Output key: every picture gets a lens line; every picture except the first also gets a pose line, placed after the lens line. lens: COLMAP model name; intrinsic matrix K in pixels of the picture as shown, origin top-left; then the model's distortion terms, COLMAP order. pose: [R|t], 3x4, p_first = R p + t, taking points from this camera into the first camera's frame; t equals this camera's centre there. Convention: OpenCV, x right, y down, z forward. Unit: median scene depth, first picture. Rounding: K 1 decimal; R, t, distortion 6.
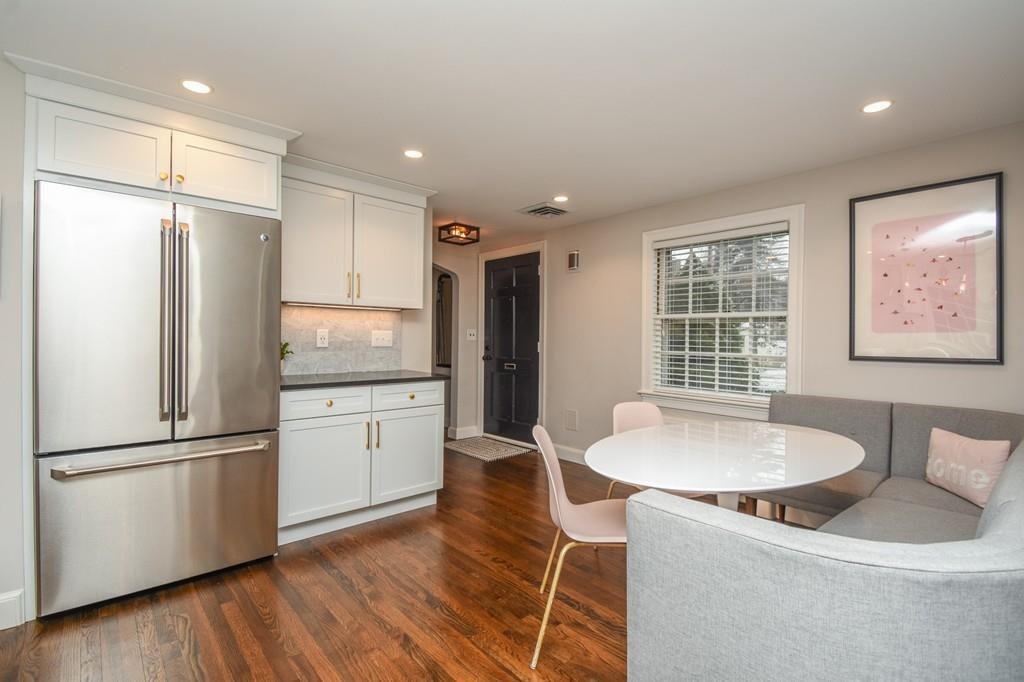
lens RADIAL K [[468.4, 0, 517.0], [0, 468.4, 338.6], [0, 0, 1]] dist [0.010916, -0.012784]
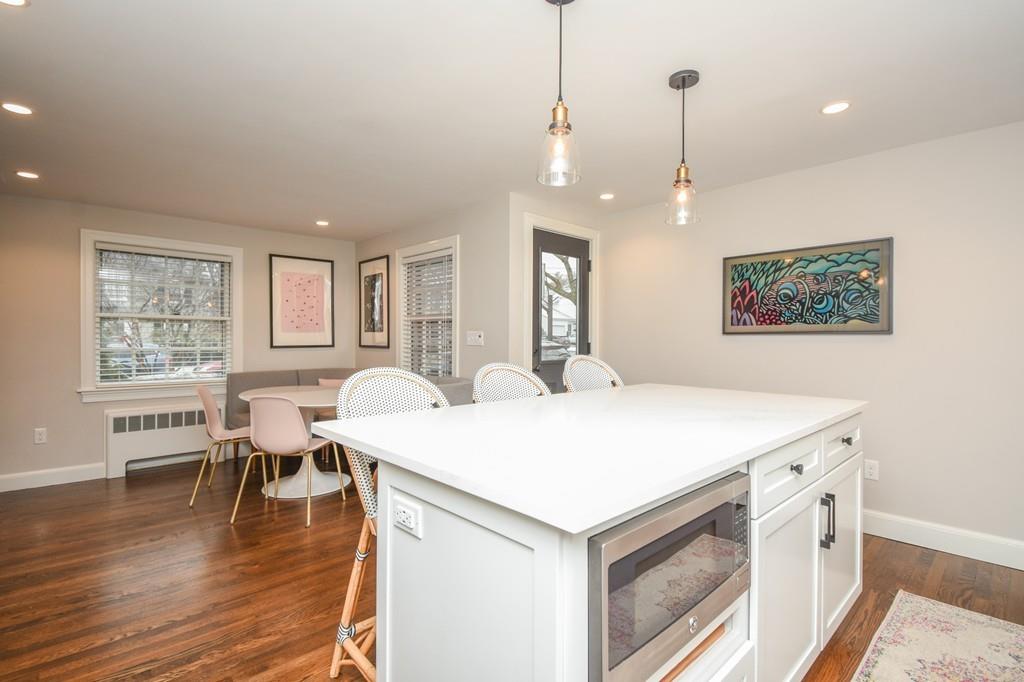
lens RADIAL K [[468.4, 0, 507.4], [0, 468.4, 344.4], [0, 0, 1]] dist [0.010916, -0.012784]
pose [[-0.035101, -0.020948, 0.999164, -0.816357], [0.002628, 0.999775, 0.021053, -0.001803], [-0.999380, 0.003365, -0.035038, 0.157755]]
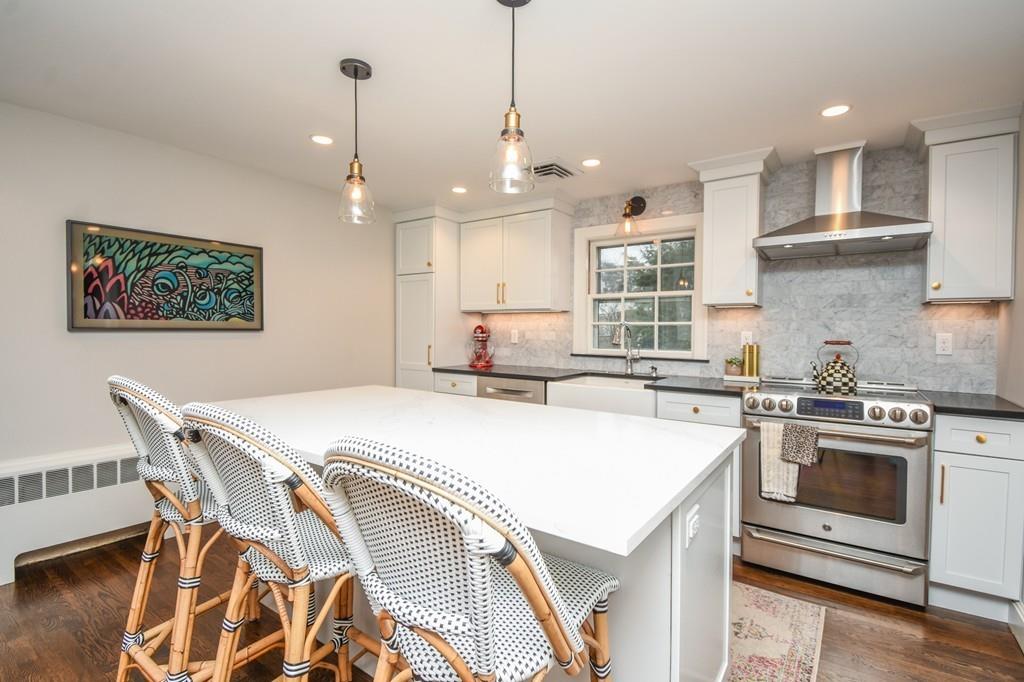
lens RADIAL K [[468.4, 0, 515.4], [0, 468.4, 339.1], [0, 0, 1]] dist [0.010916, -0.012784]
pose [[-0.975754, -0.014866, -0.218363, -0.335925], [-0.020364, 0.999529, 0.022948, -0.017101], [0.217919, 0.026838, -0.975598, 0.474383]]
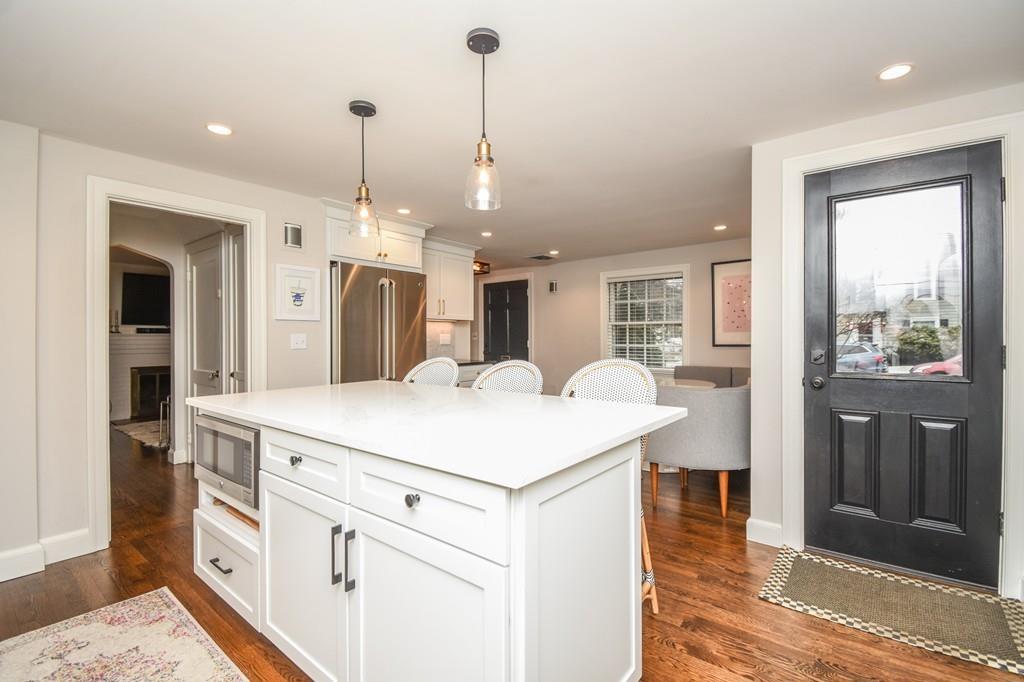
lens RADIAL K [[455.9, 0, 514.8], [0, 455.9, 338.0], [0, 0, 1]] dist [0.004925, -0.009404]
pose [[0.984768, -0.013136, 0.173378, -0.328776], [0.013580, 0.999907, -0.001379, 0.001403], [-0.173344, 0.003713, 0.984854, -0.556944]]
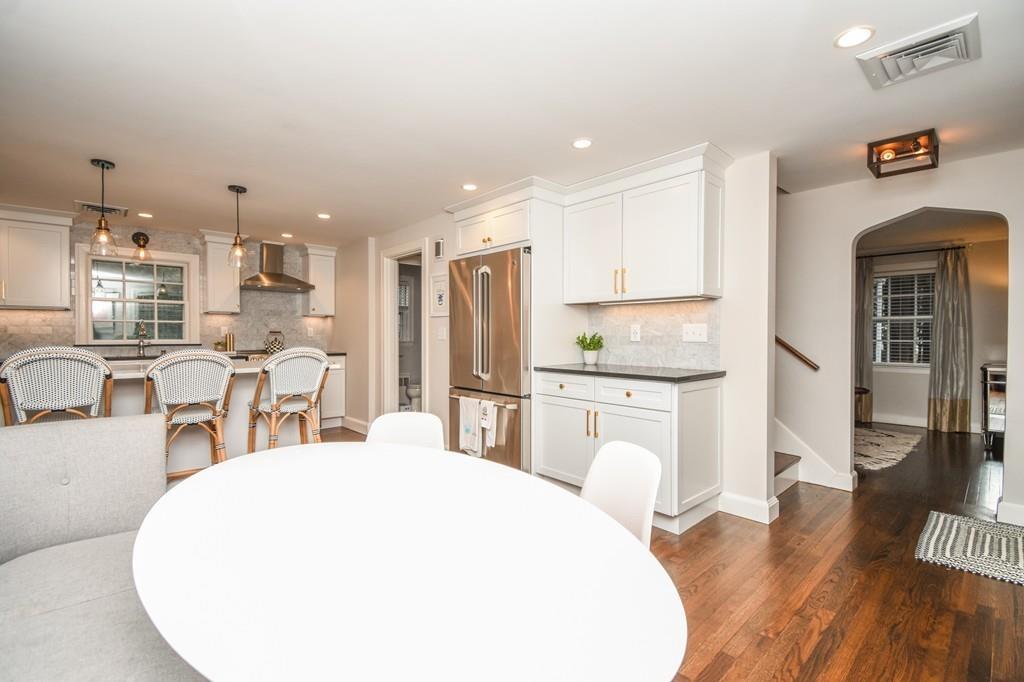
lens RADIAL K [[455.9, 0, 519.7], [0, 455.9, 338.2], [0, 0, 1]] dist [0.004925, -0.009404]
pose [[0.018768, -0.004898, -0.999812, 0.584092], [-0.007223, 0.999961, -0.005035, 0.017377], [0.999798, 0.007316, 0.018732, 0.671414]]
